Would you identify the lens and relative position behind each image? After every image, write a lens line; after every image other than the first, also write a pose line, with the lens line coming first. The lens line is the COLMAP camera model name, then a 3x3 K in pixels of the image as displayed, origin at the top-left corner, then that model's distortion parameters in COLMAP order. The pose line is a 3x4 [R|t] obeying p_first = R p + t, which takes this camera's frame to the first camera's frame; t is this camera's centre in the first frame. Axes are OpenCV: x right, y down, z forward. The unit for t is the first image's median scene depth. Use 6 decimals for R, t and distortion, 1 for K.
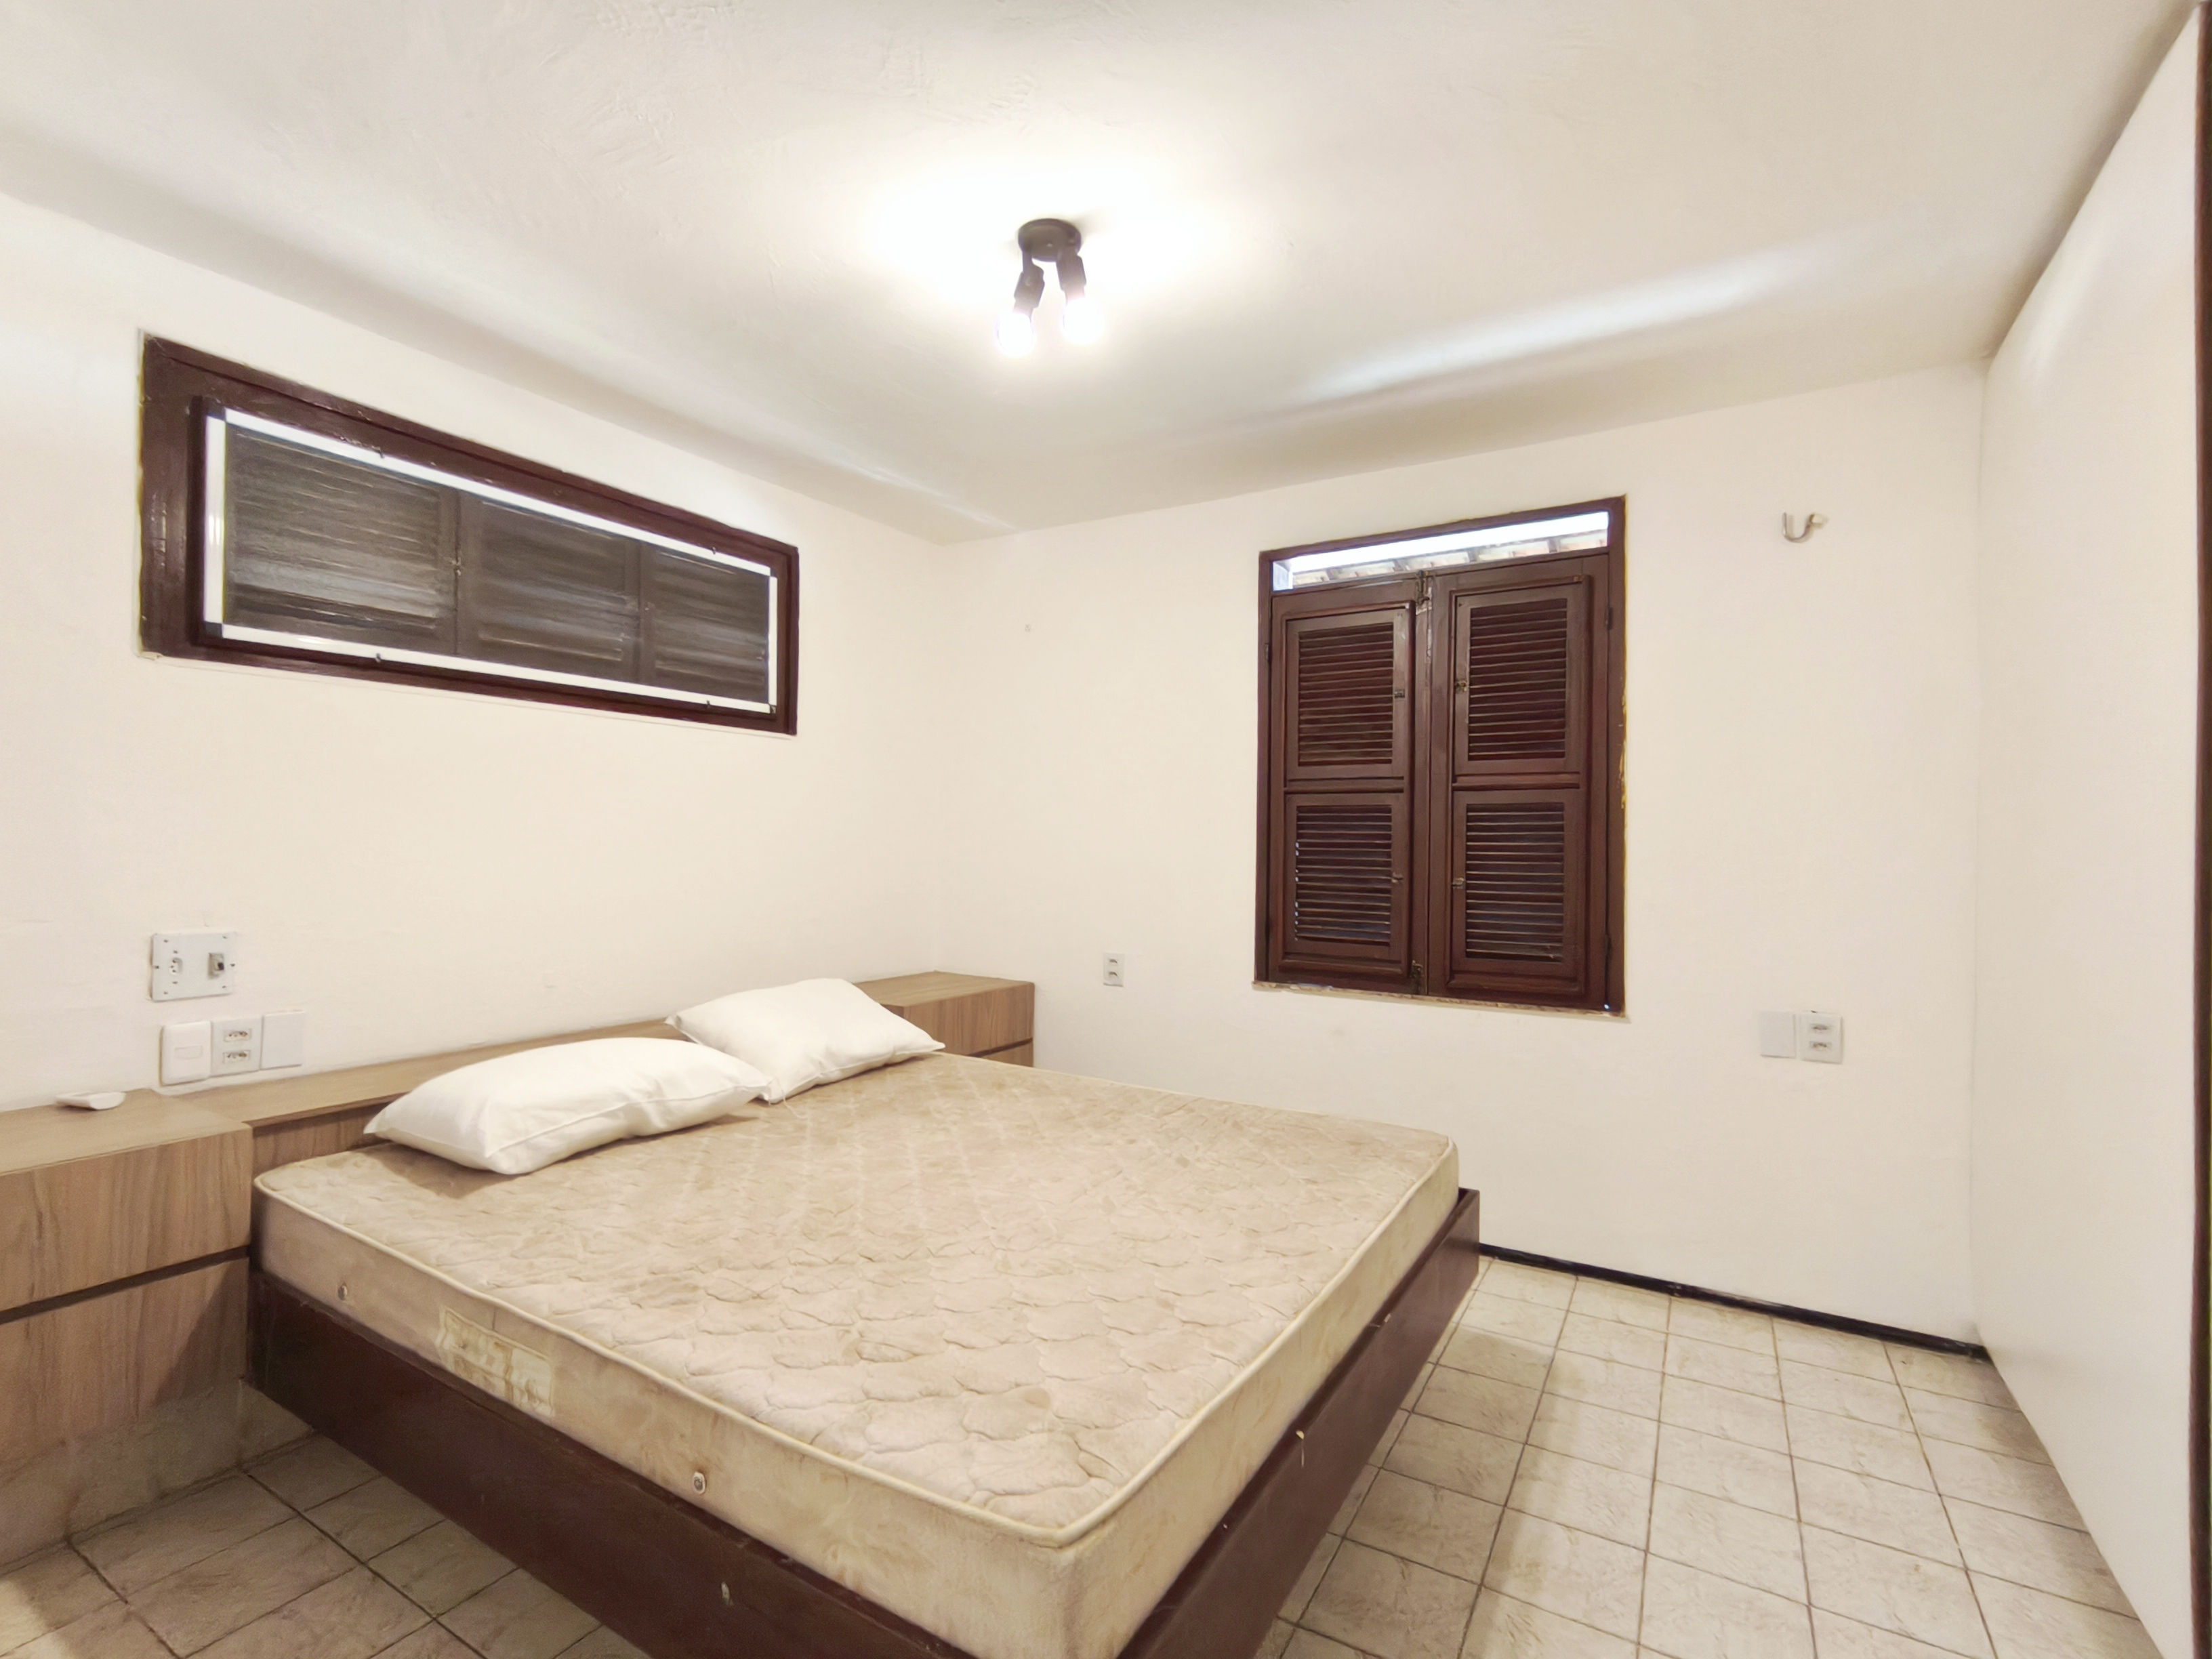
lens RADIAL K [[1014.9, 0, 1112.3], [0, 1014.9, 831.2], [0, 0, 1]] dist [0.001735, -0.001816]
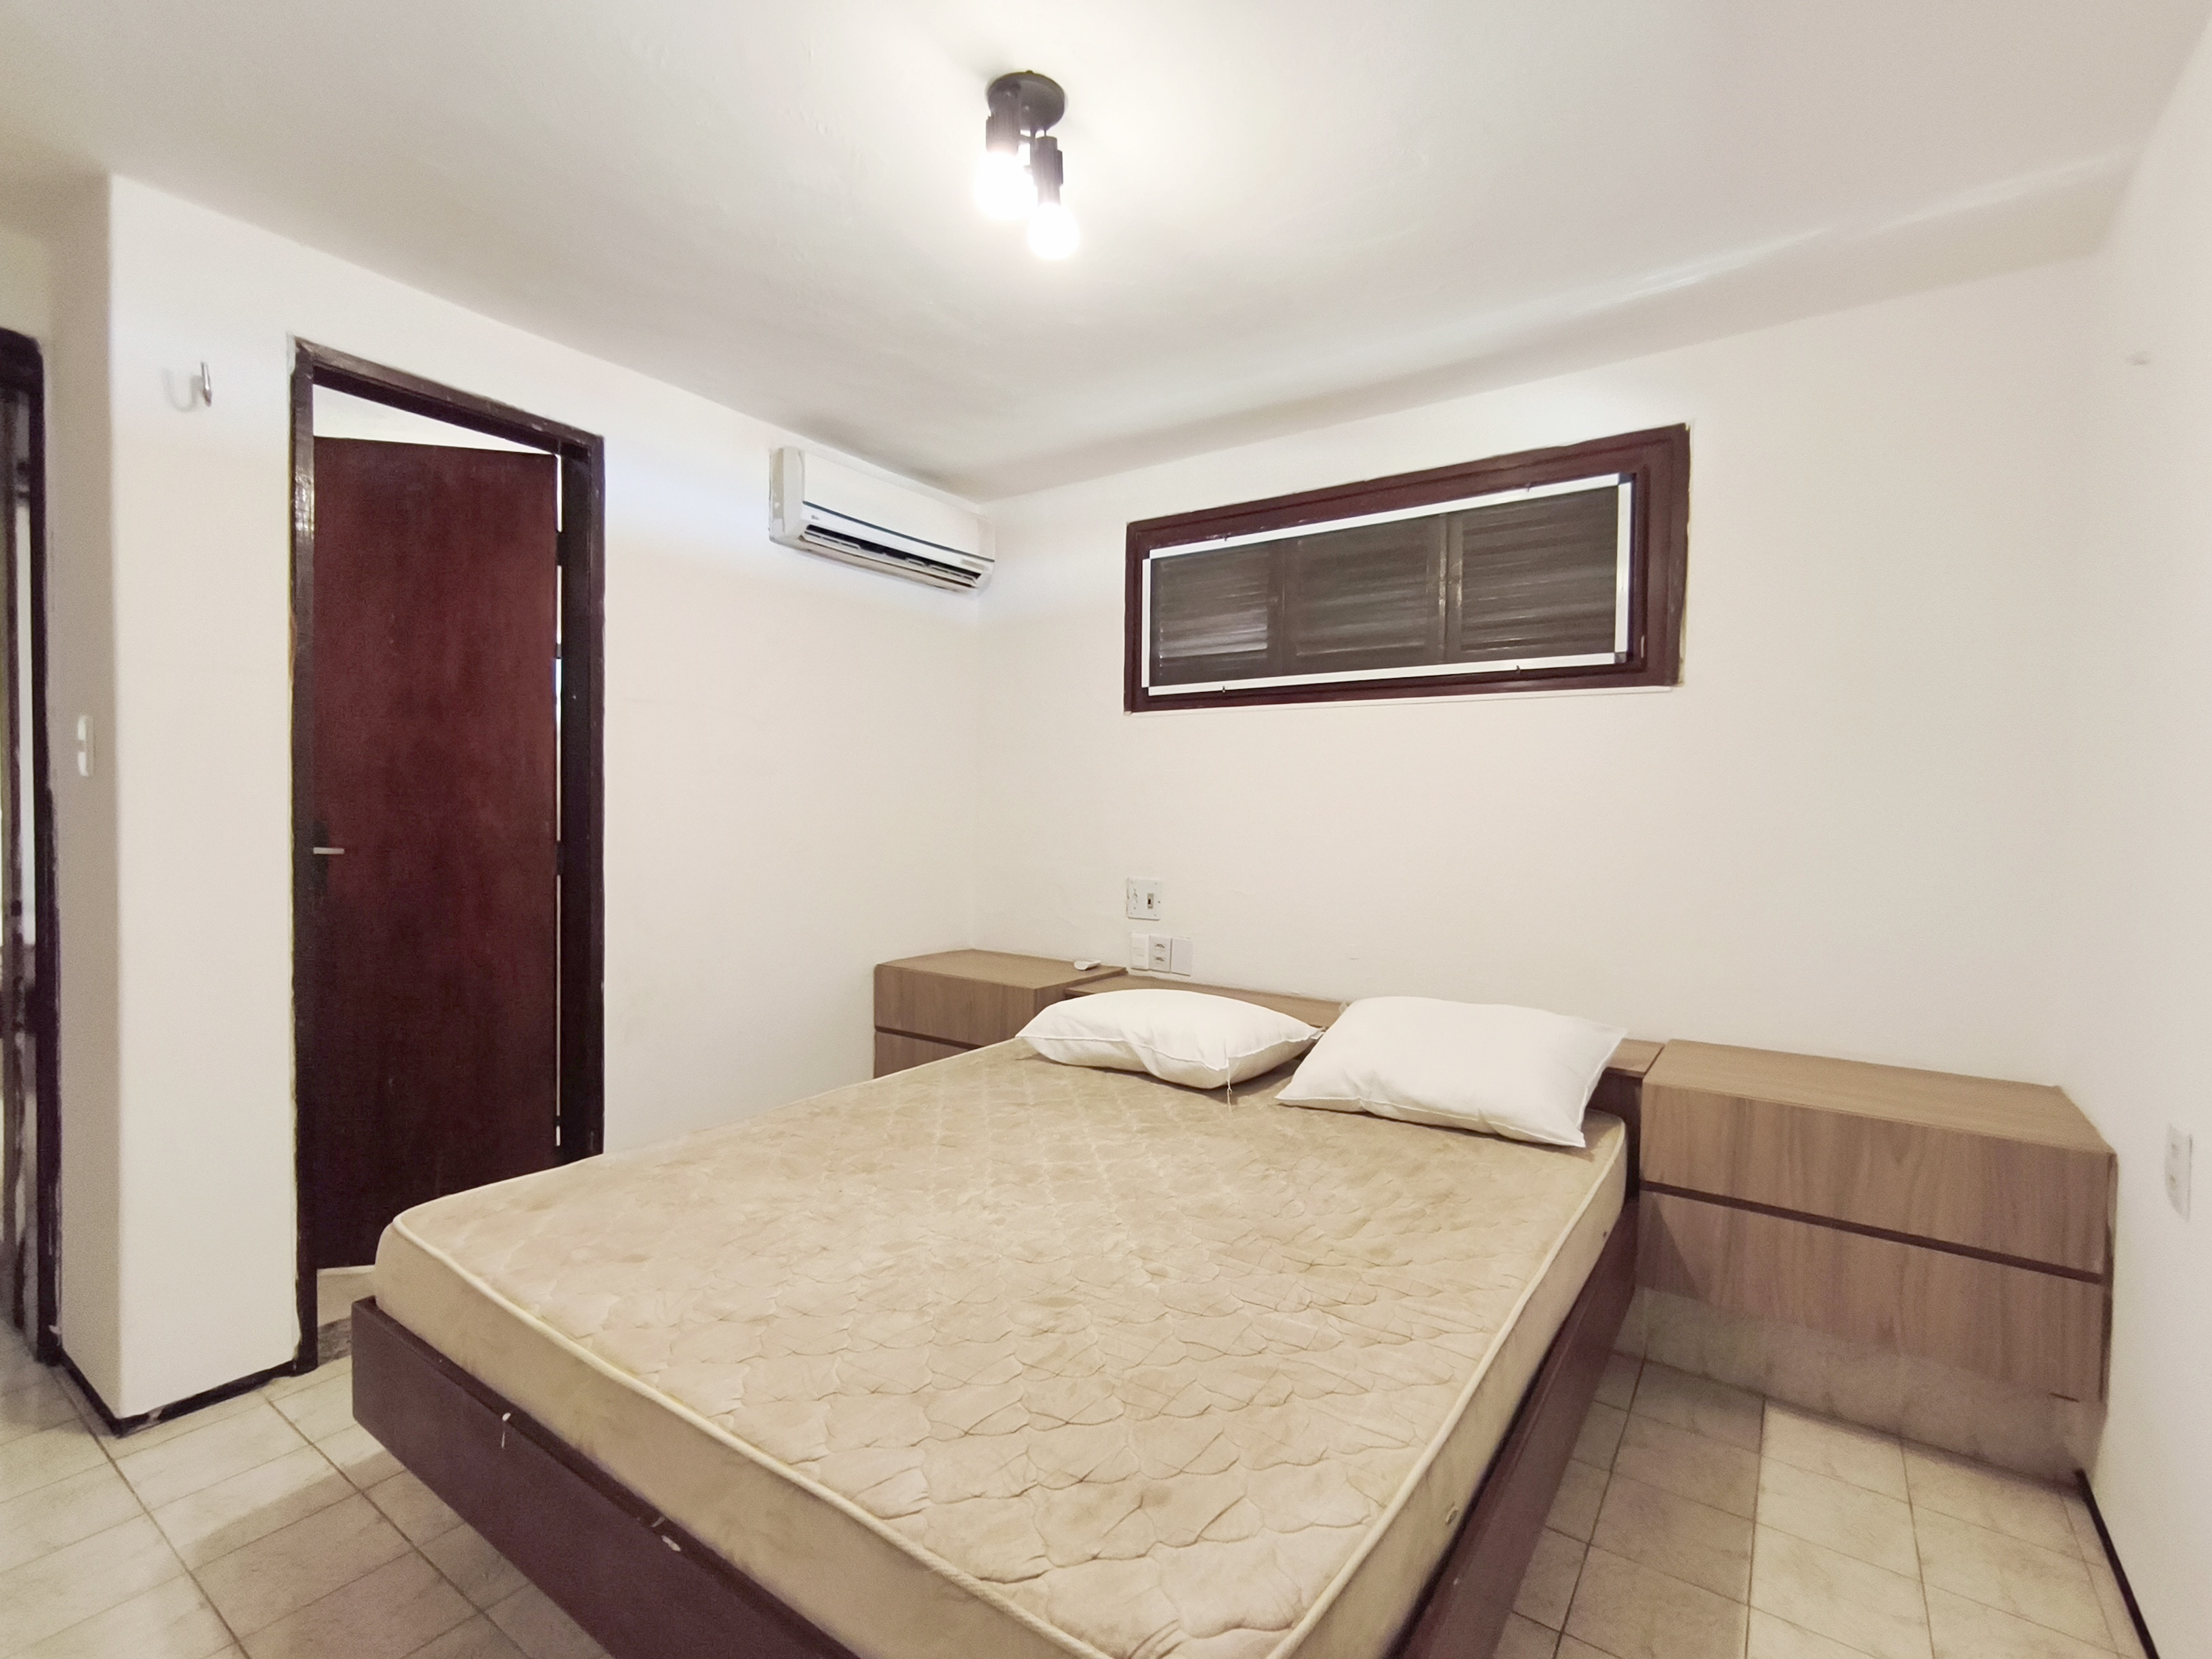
lens RADIAL K [[1014.9, 0, 1113.6], [0, 1014.9, 831.5], [0, 0, 1]] dist [0.001735, -0.001816]
pose [[-0.073201, 0.010956, -0.997257, 0.692311], [-0.002369, 0.999935, 0.011160, 0.004788], [0.997314, 0.003180, -0.073171, 1.022014]]
